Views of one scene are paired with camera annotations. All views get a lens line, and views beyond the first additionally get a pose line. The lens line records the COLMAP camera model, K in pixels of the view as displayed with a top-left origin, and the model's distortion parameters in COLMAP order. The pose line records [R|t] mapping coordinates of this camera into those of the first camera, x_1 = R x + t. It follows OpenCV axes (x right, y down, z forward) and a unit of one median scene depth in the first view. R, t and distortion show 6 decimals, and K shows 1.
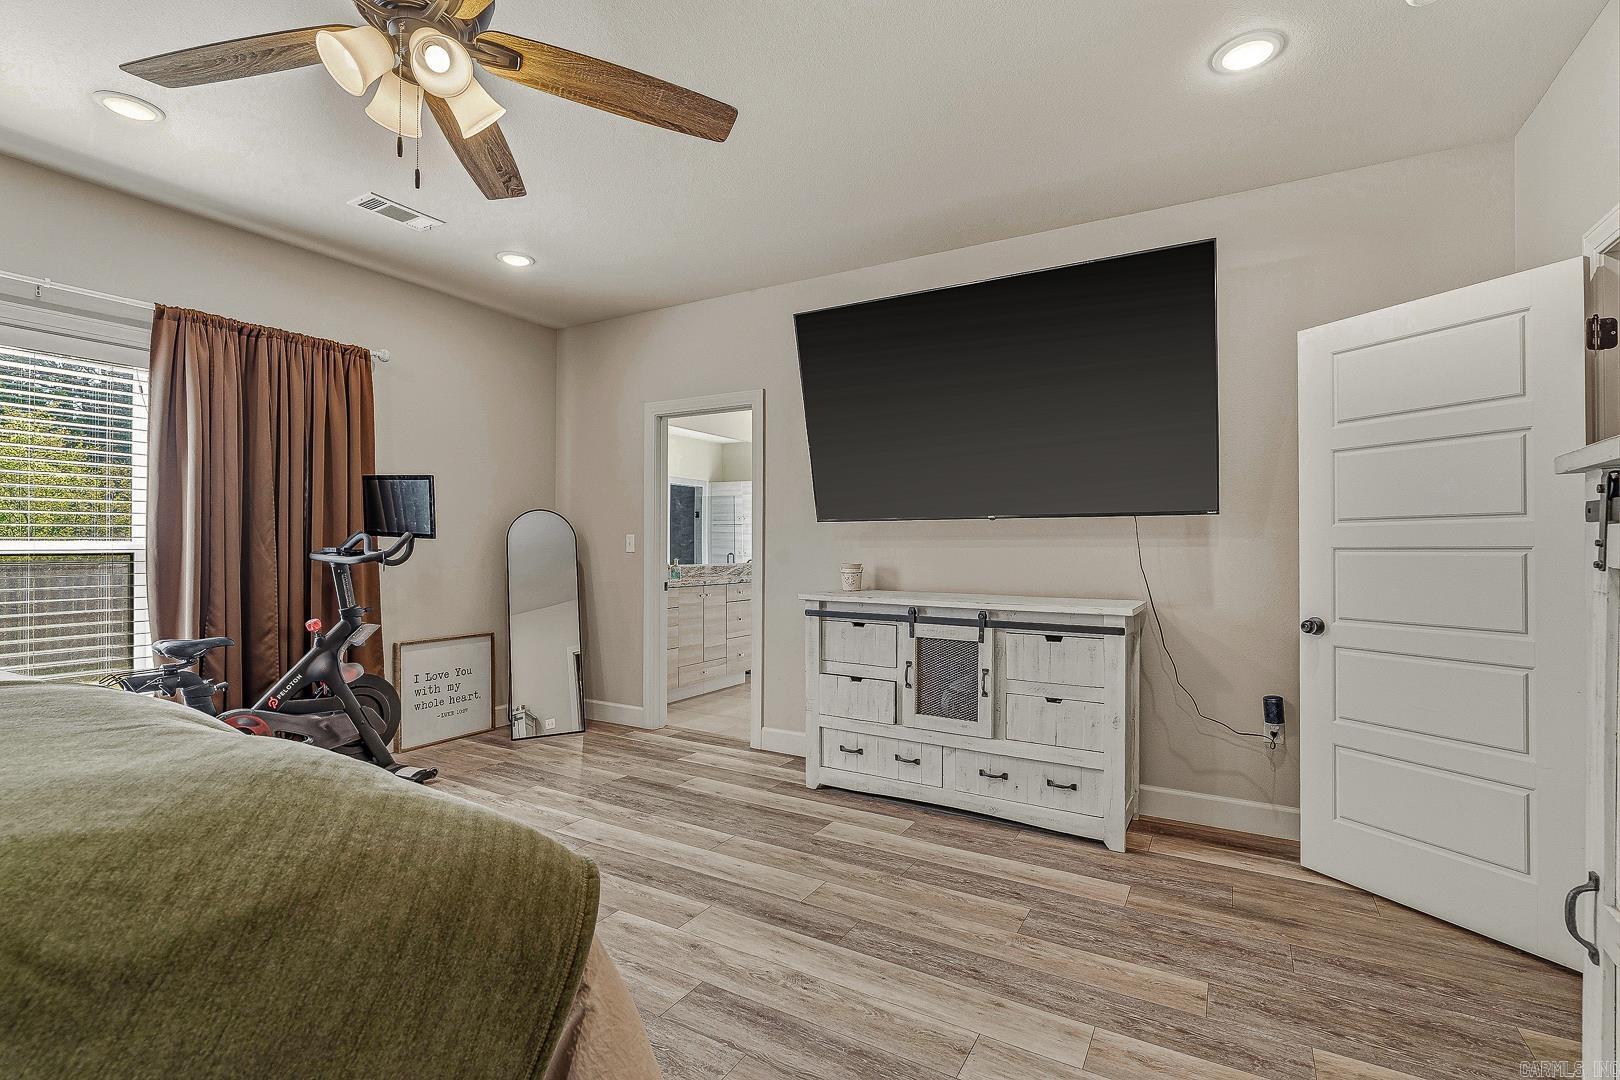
lens RADIAL K [[728.3, 0, 810.0], [0, 728.3, 540.0], [0, 0, 1]] dist [-0.001200, 0.000318]
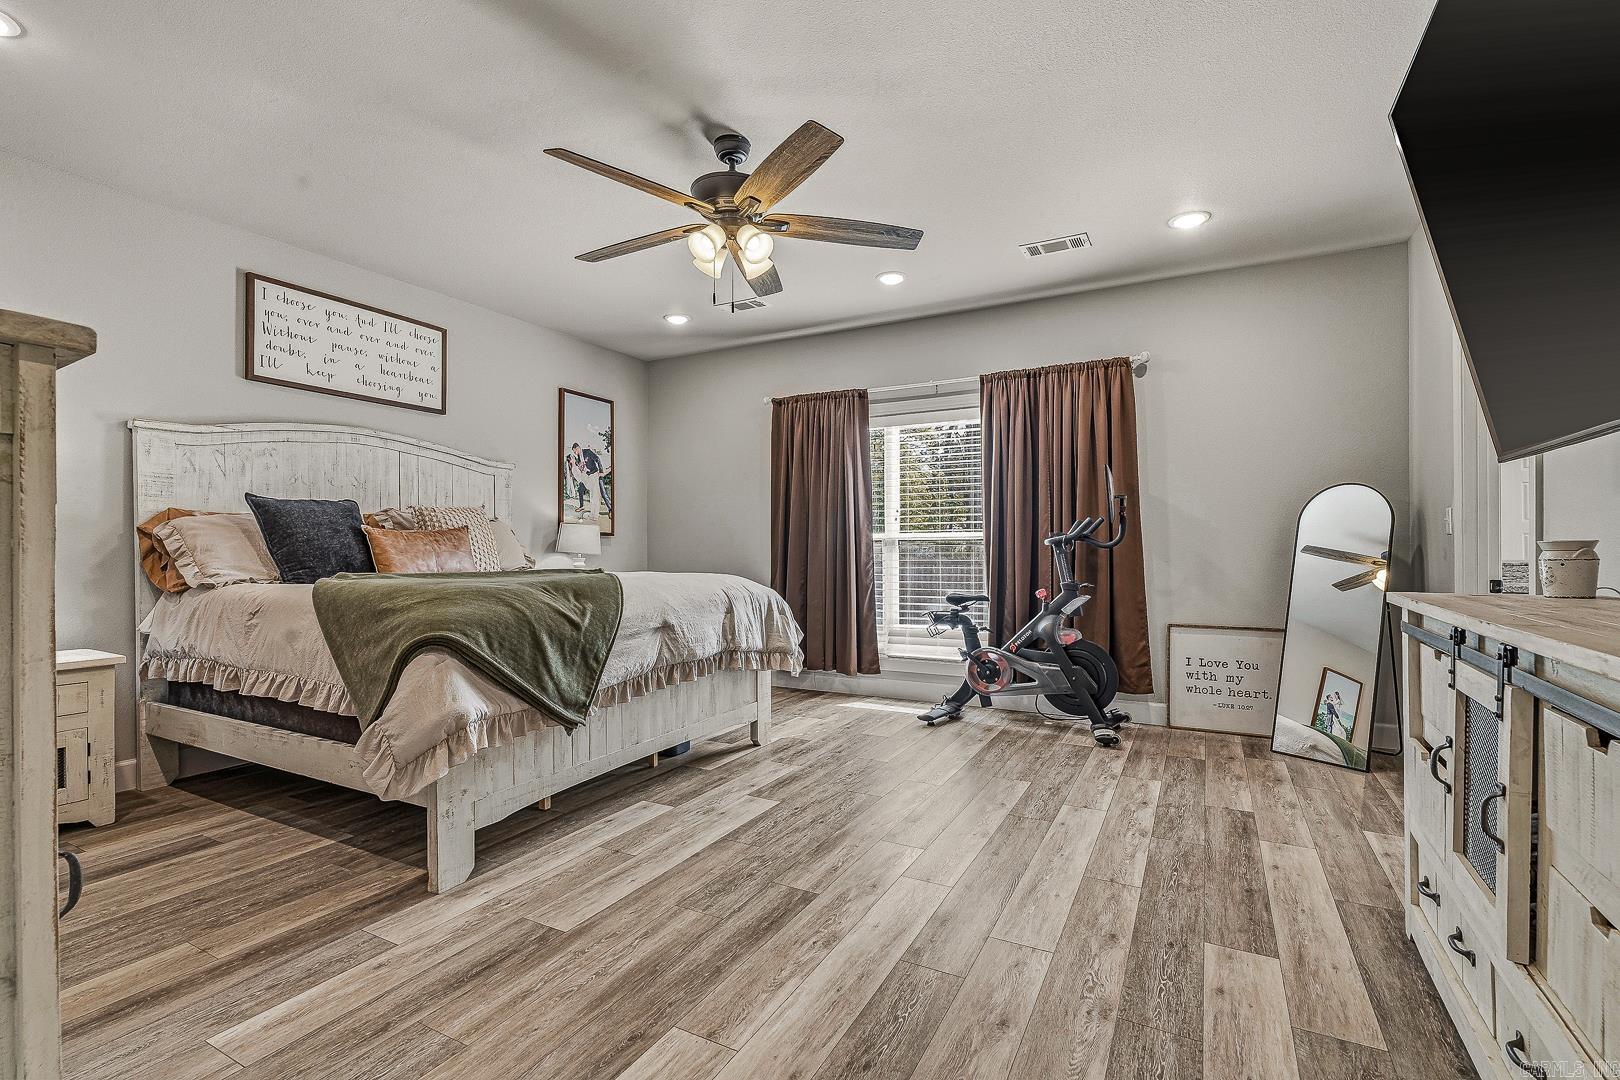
lens RADIAL K [[728.3, 0, 810.0], [0, 728.3, 540.0], [0, 0, 1]] dist [-0.001200, 0.000318]
pose [[0.043828, -0.017841, -0.998880, 0.558578], [0.011152, 0.999787, -0.017368, 0.039971], [0.998977, -0.010378, 0.044017, 0.525050]]
